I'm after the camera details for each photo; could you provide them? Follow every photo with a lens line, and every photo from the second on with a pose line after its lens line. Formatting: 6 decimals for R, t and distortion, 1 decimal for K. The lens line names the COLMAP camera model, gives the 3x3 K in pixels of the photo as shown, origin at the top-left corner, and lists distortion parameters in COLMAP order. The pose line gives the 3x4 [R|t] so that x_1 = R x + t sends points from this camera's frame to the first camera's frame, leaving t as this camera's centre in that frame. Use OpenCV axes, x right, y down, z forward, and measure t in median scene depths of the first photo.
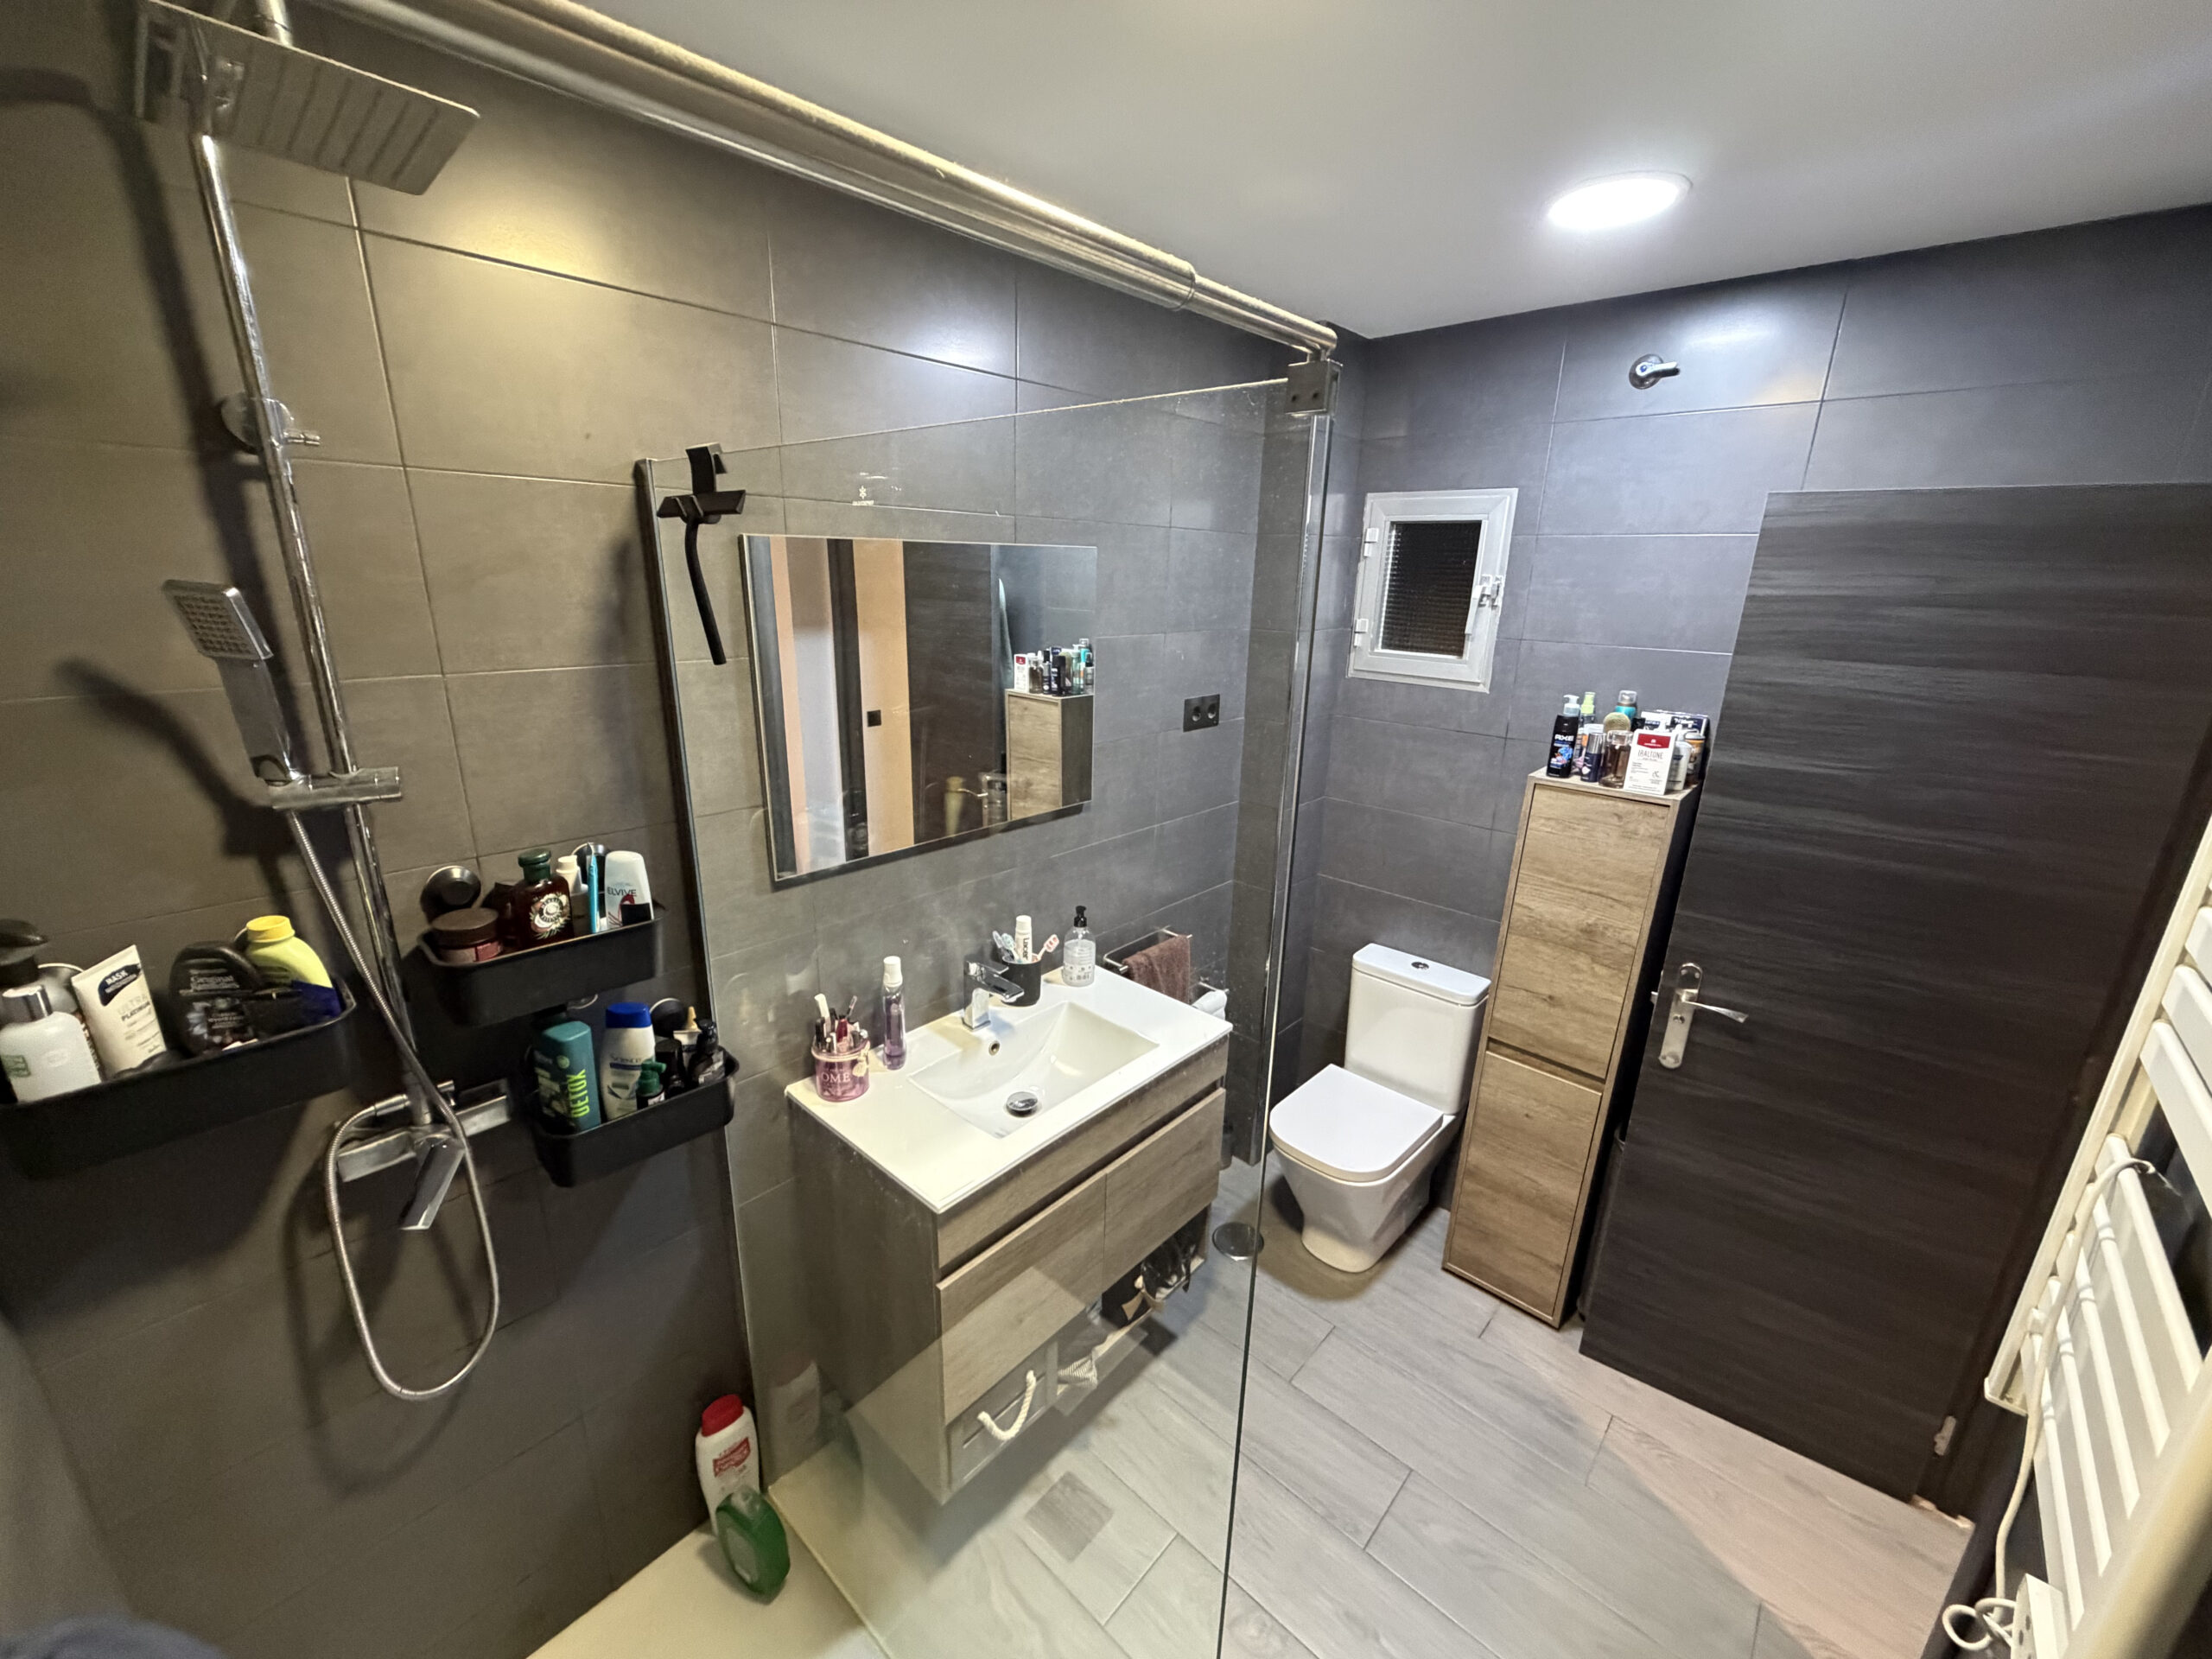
lens RADIAL K [[879.7, 0, 1098.6], [0, 879.7, 829.1], [0, 0, 1]] dist [-0.002405, 0.001409]
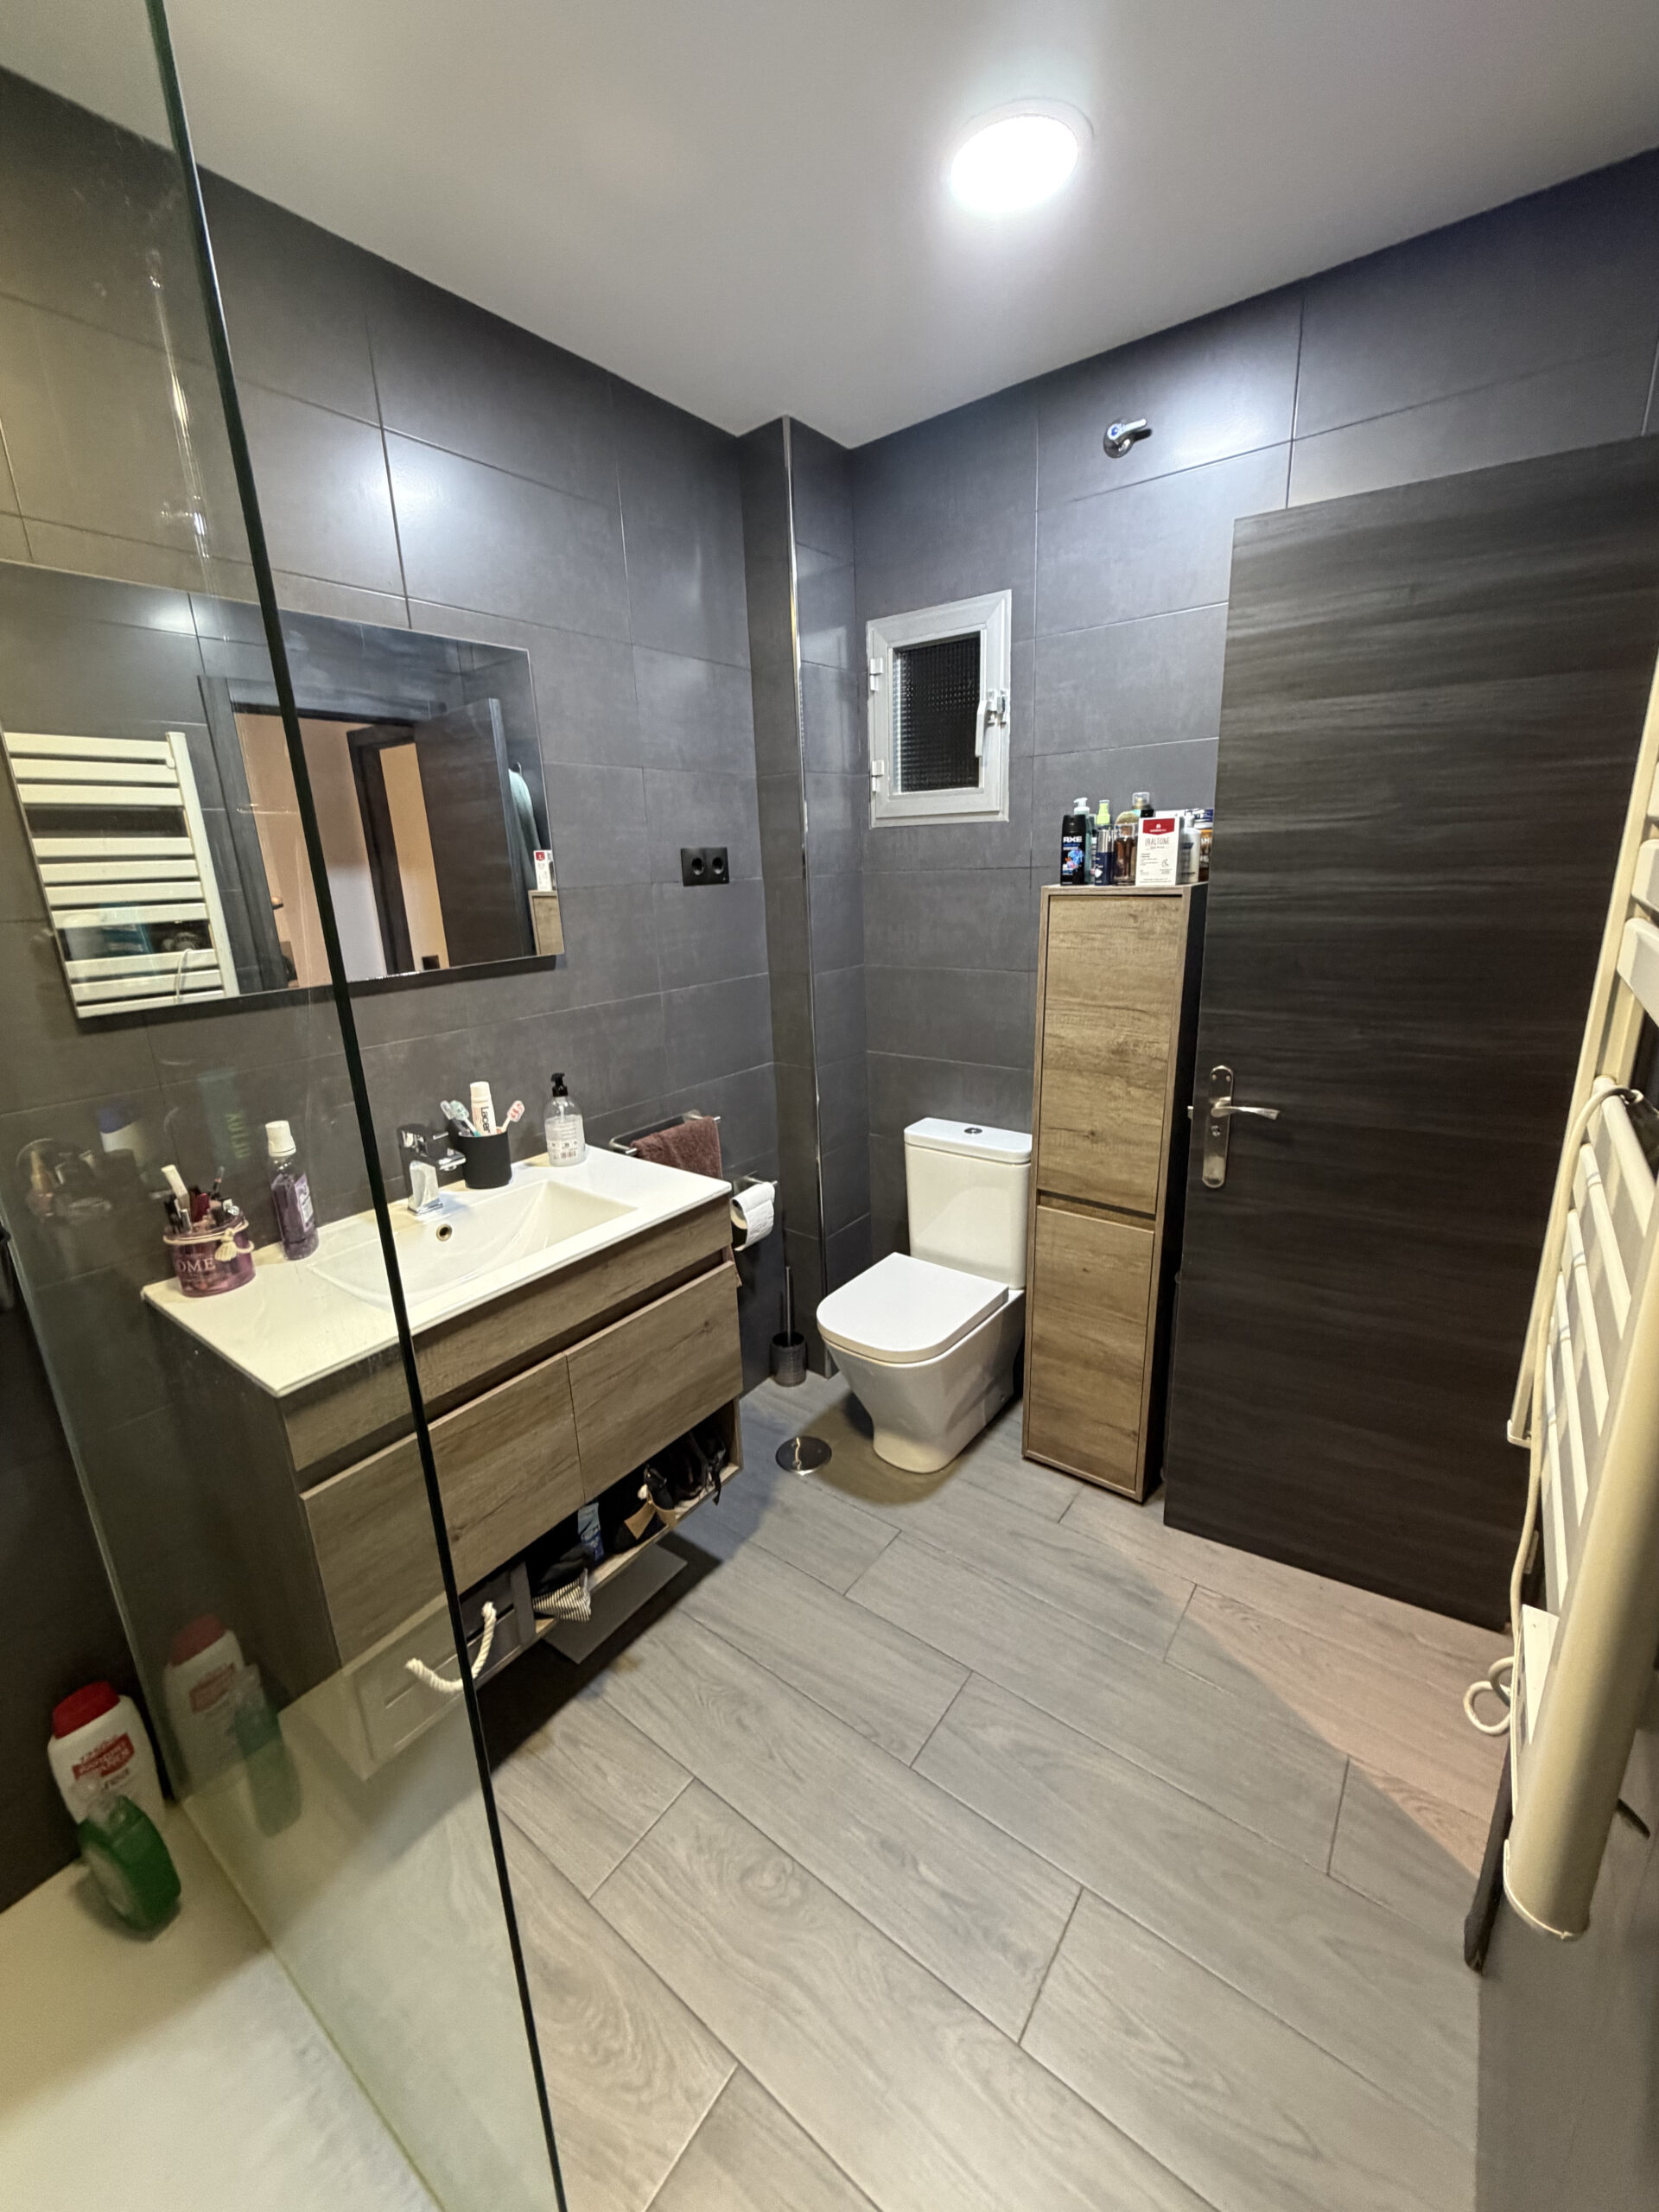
lens RADIAL K [[877.8, 0, 830.4], [0, 877.8, 1096.5], [0, 0, 1]] dist [-0.000828, 0.000289]
pose [[0.993286, -0.081251, 0.082345, 0.180337], [0.083143, 0.996341, -0.019808, 0.155632], [-0.080435, 0.026521, 0.996407, 0.118007]]
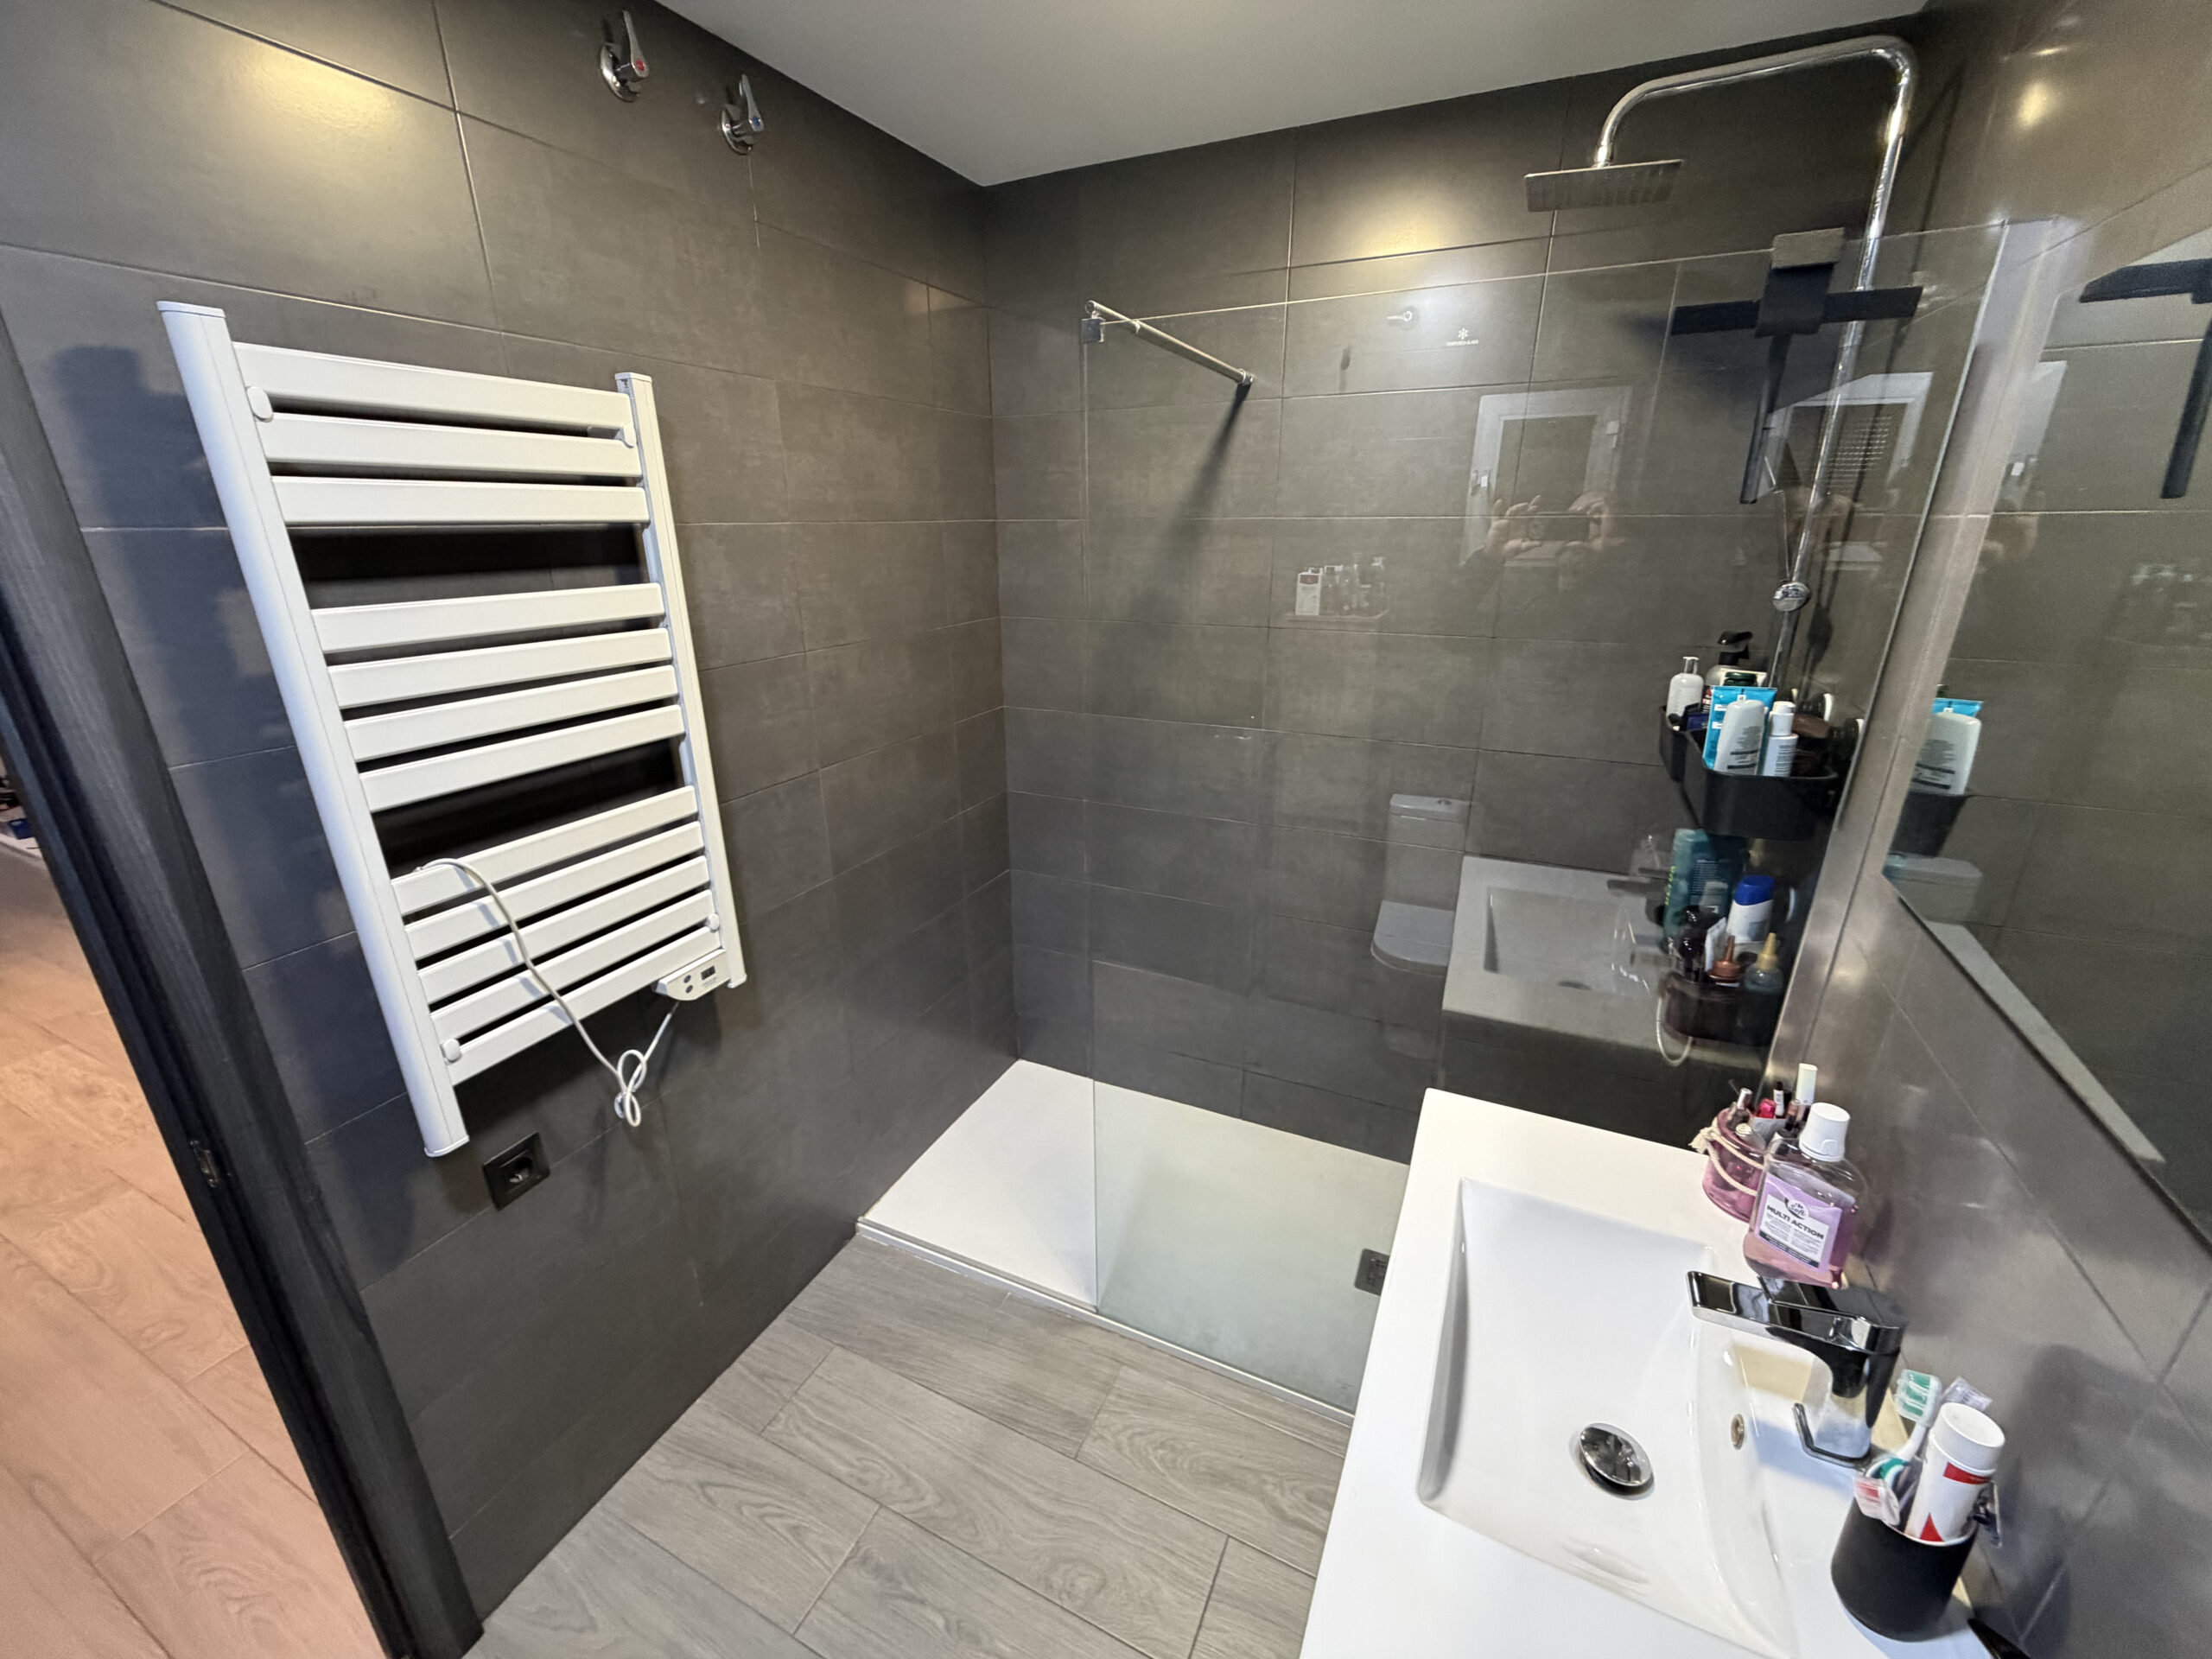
lens RADIAL K [[879.7, 0, 1098.6], [0, 879.7, 829.1], [0, 0, 1]] dist [-0.002405, 0.001409]
pose [[-0.957231, 0.080712, -0.277840, 0.281271], [-0.096569, 0.816102, 0.569783, -0.216422], [0.272734, 0.572244, -0.773403, 1.013658]]
